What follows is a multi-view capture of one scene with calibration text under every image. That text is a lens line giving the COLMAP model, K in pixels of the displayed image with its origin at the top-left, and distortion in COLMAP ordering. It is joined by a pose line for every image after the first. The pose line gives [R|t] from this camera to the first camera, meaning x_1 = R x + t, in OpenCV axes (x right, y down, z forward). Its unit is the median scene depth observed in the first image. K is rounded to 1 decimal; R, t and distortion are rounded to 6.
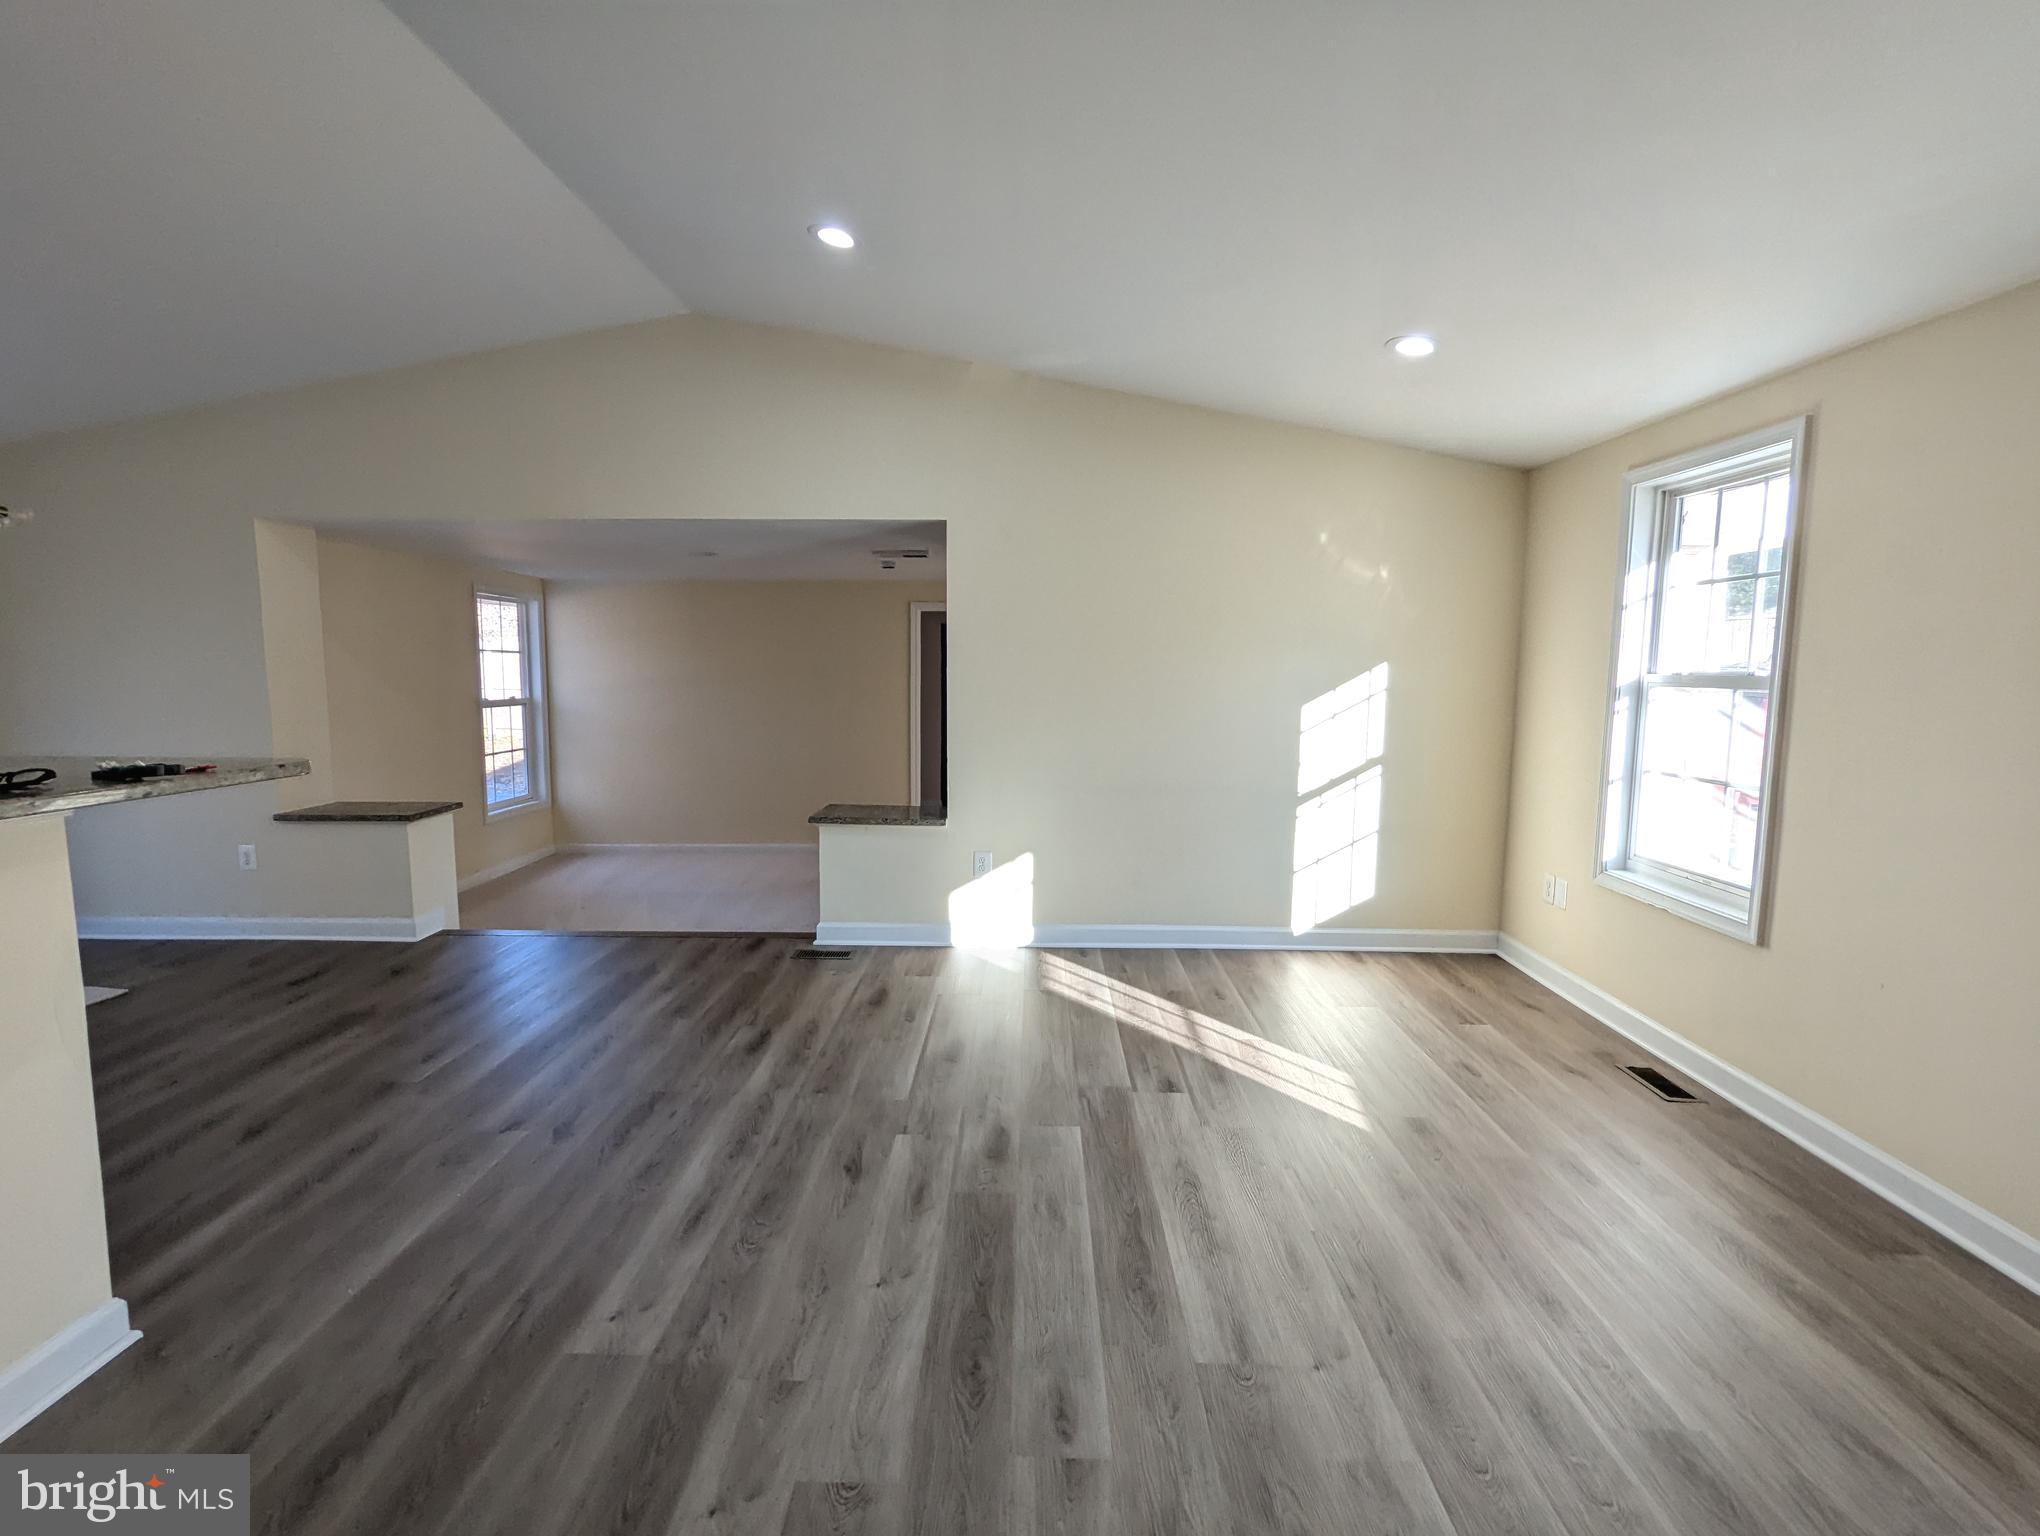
lens RADIAL K [[965.8, 0, 1020.0], [0, 965.8, 768.0], [0, 0, 1]] dist [0.001558, 0.000327]
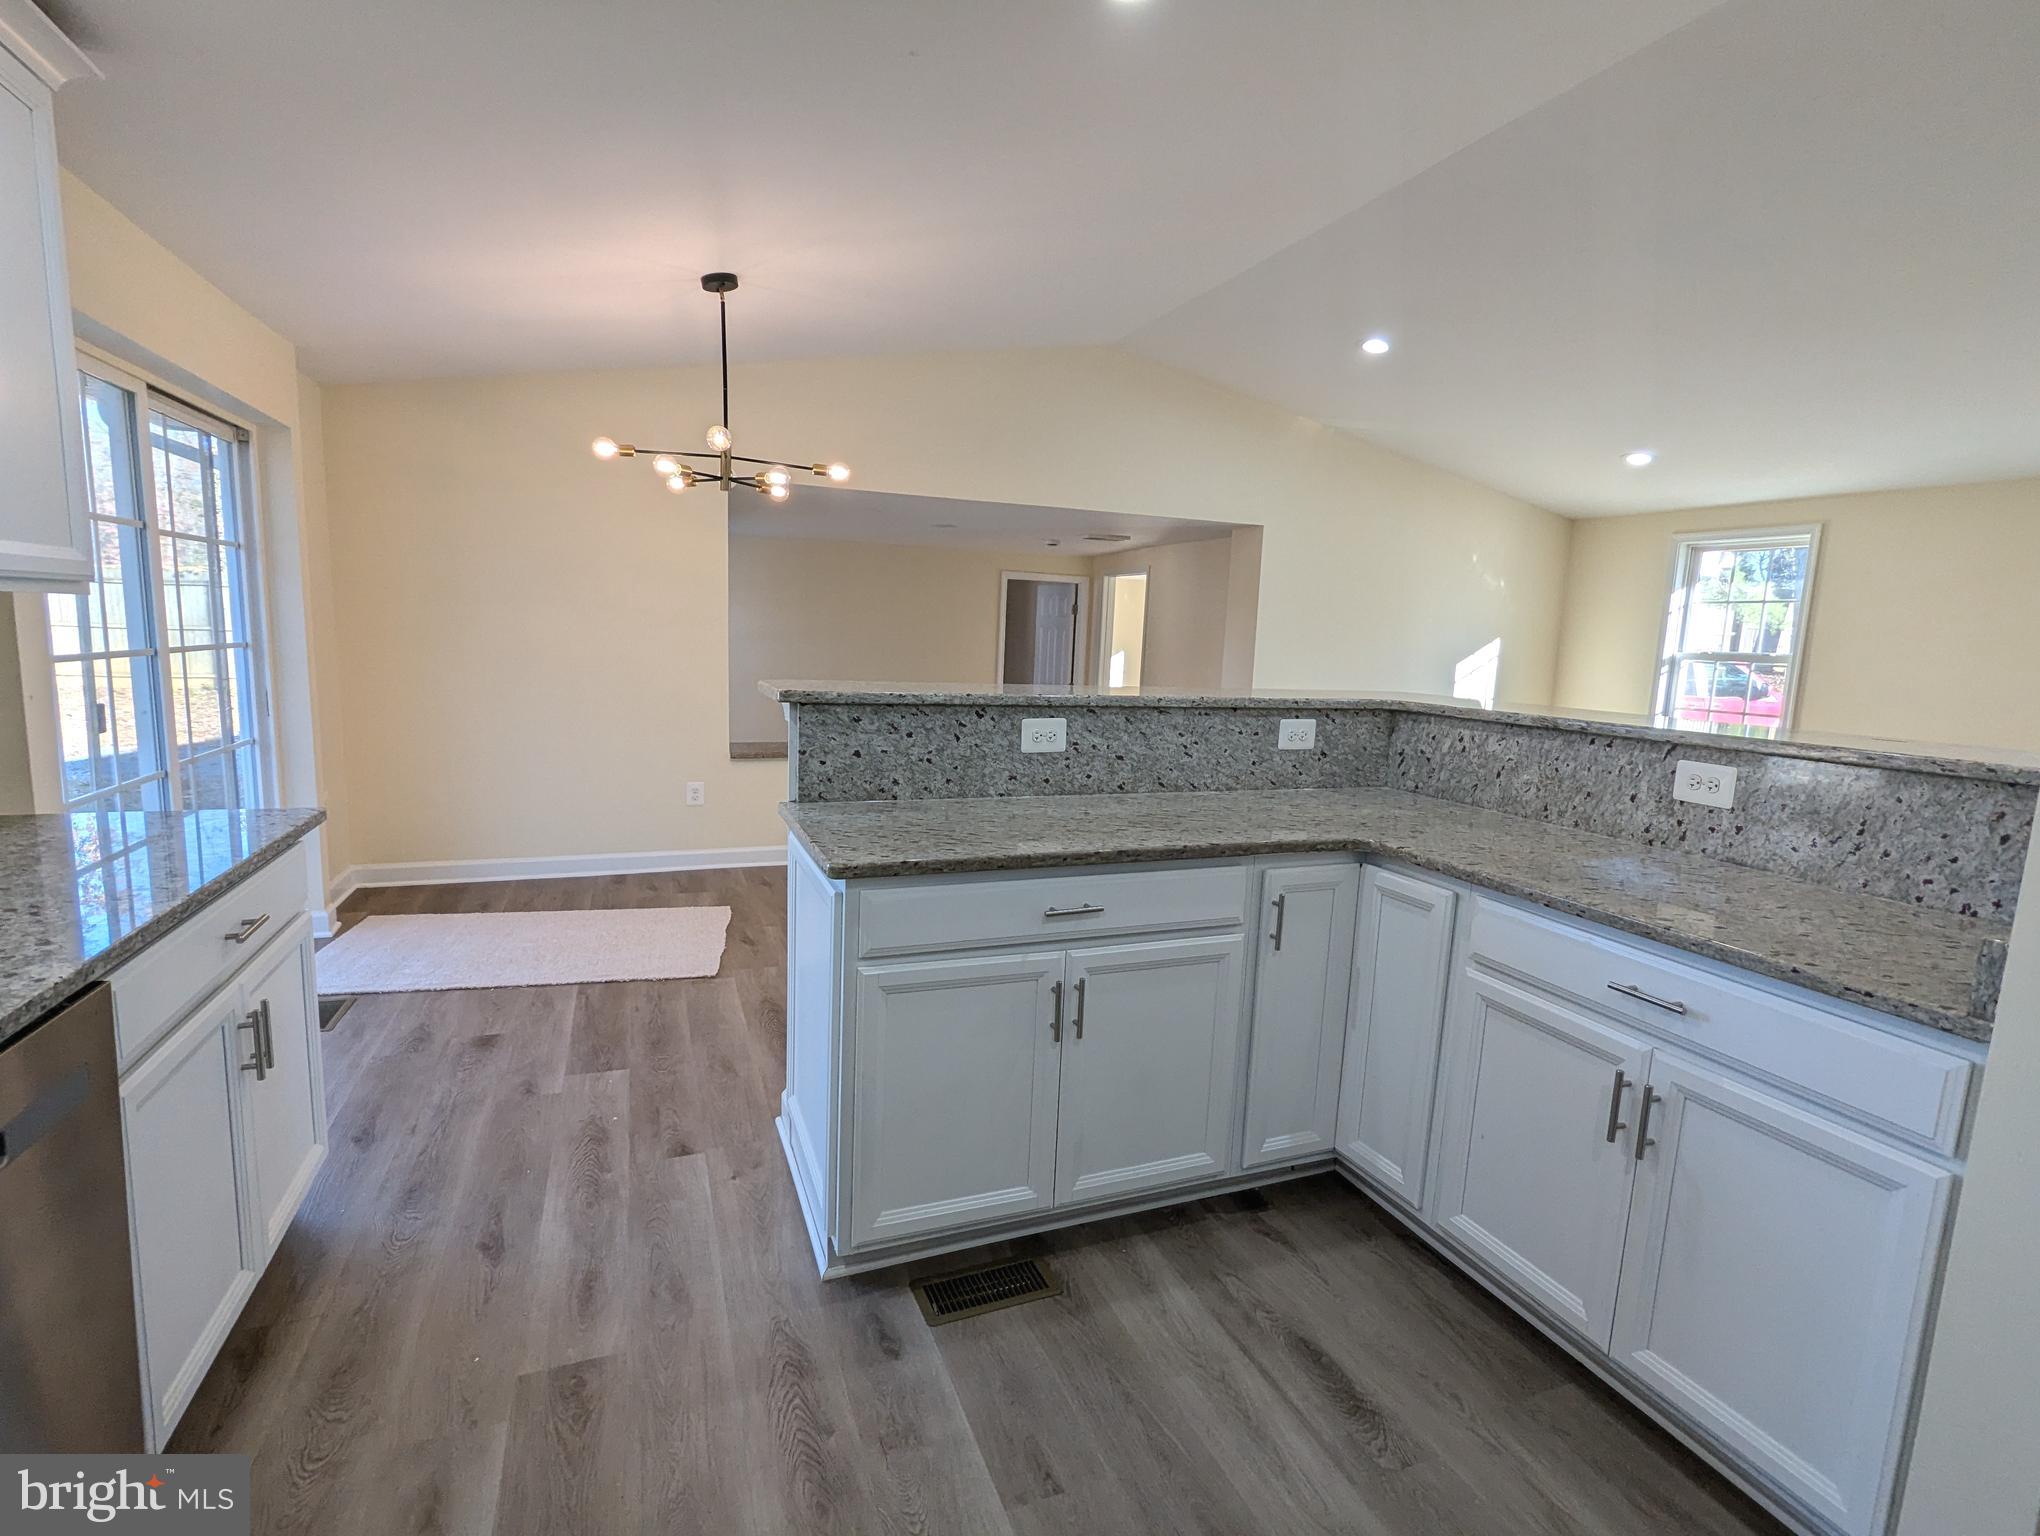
lens RADIAL K [[968.8, 0, 1017.4], [0, 968.8, 766.4], [0, 0, 1]] dist [0.003503, 0.000078]
pose [[0.924552, -0.023646, 0.380321, -0.883274], [0.007778, 0.999036, 0.043203, 0.018293], [-0.380976, -0.036986, 0.923845, -0.131159]]
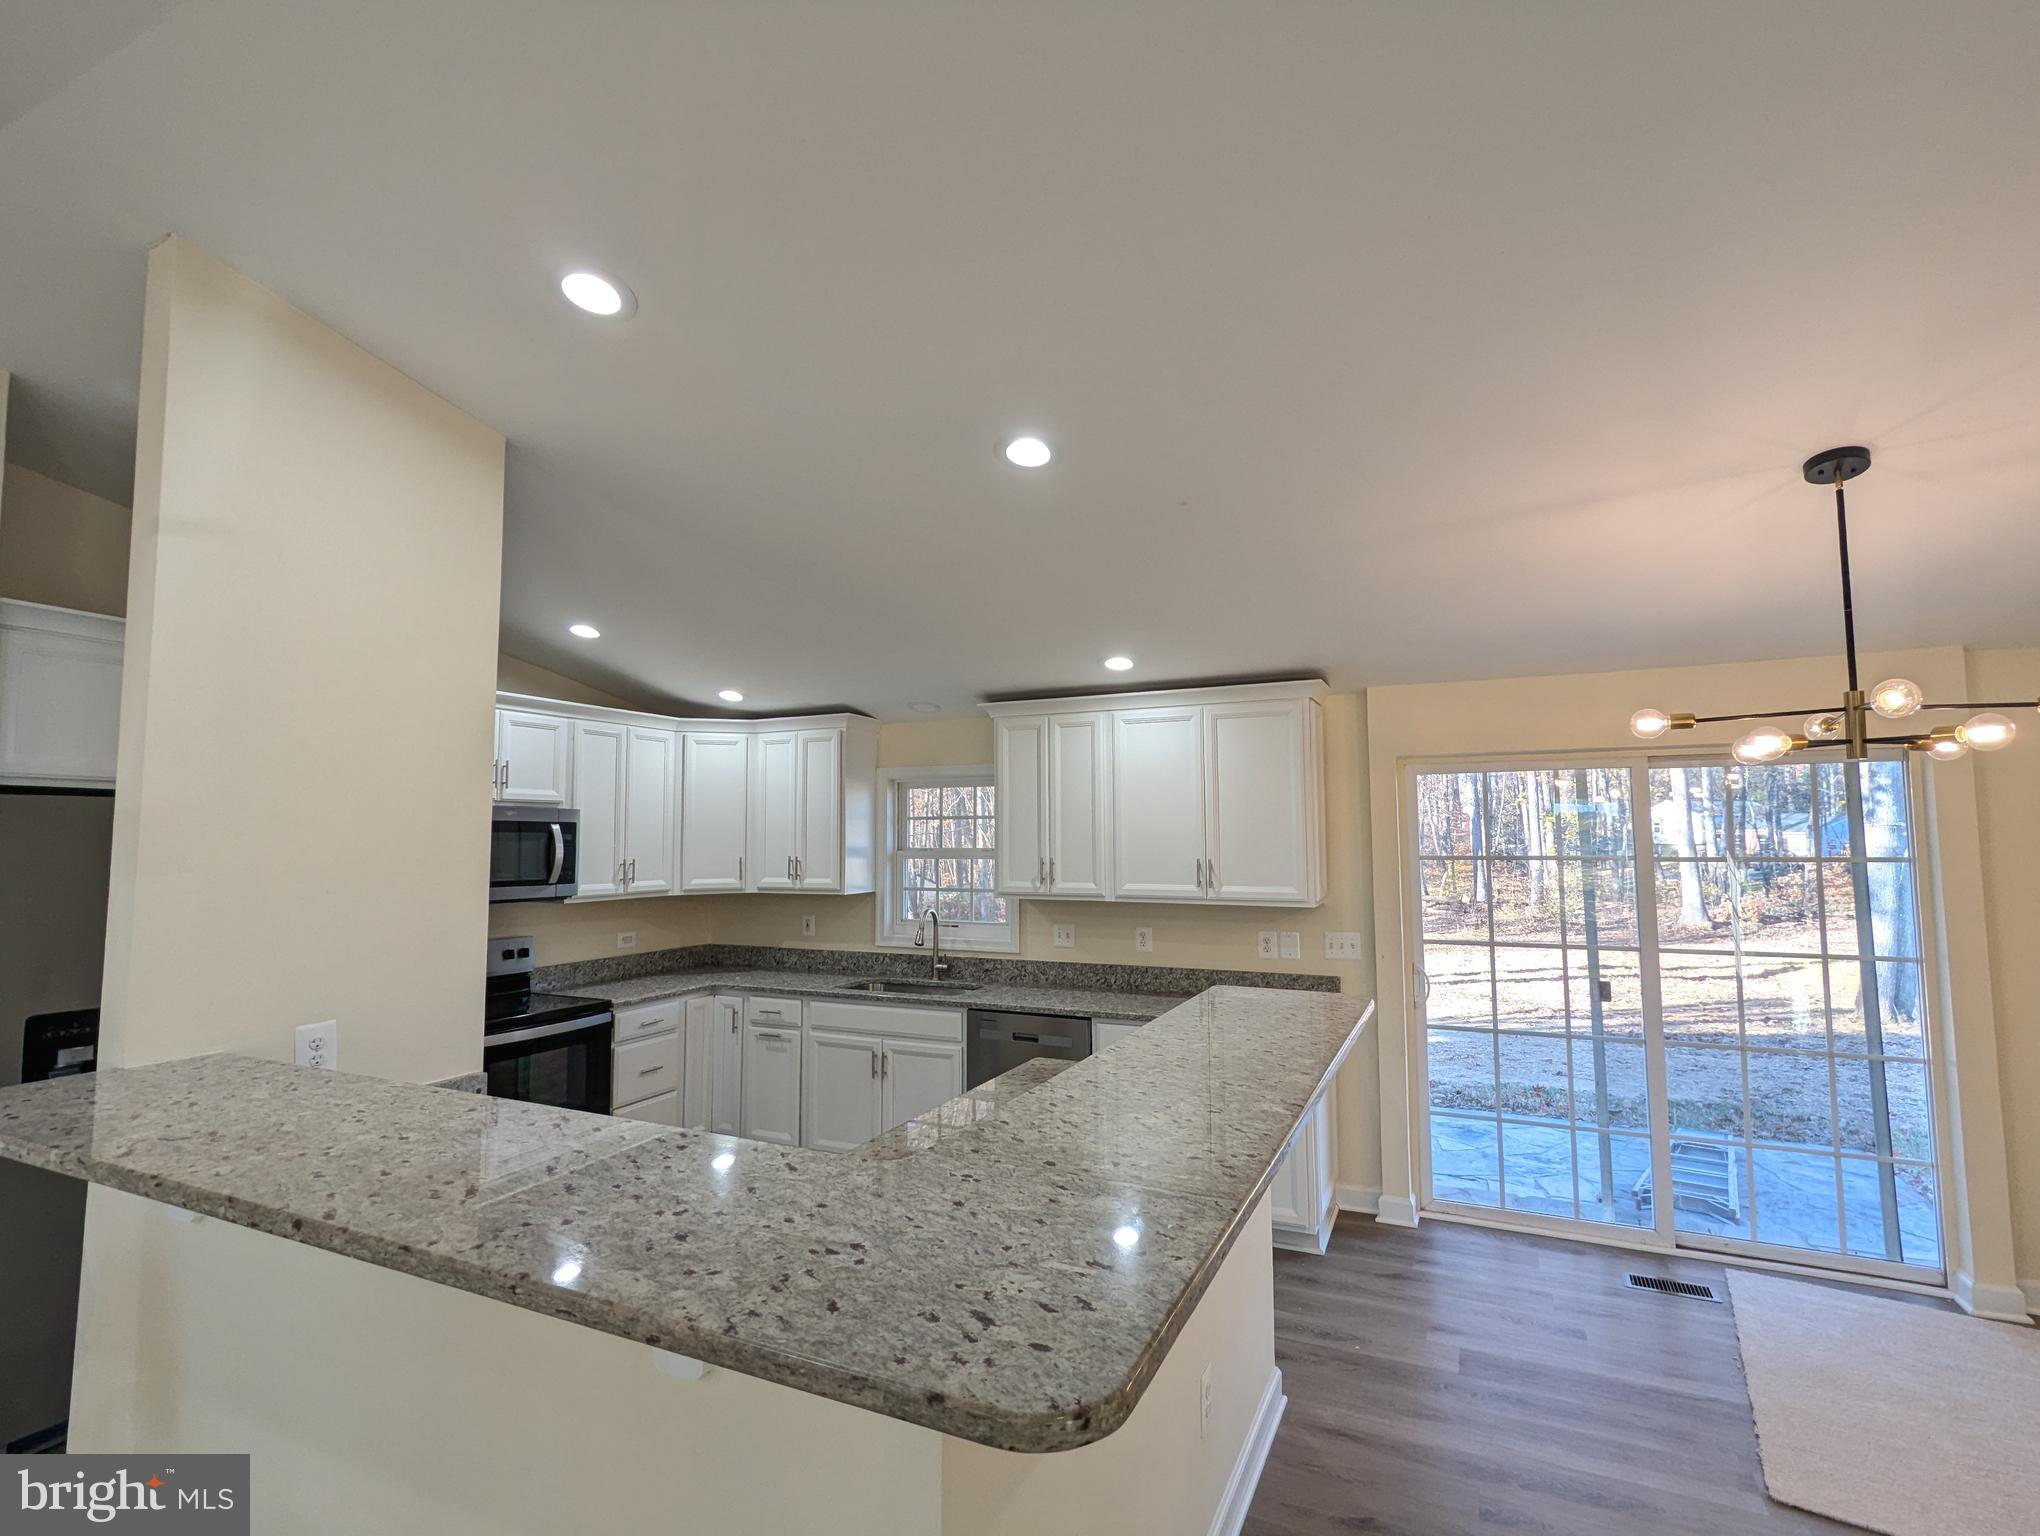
lens RADIAL K [[966.8, 0, 1015.6], [0, 966.8, 768.6], [0, 0, 1]] dist [0.003304, 0.000335]
pose [[-0.415505, -0.068032, -0.907043, -0.172262], [-0.093457, 0.995114, -0.031826, -0.108121], [0.904777, 0.071546, -0.419833, 0.493410]]
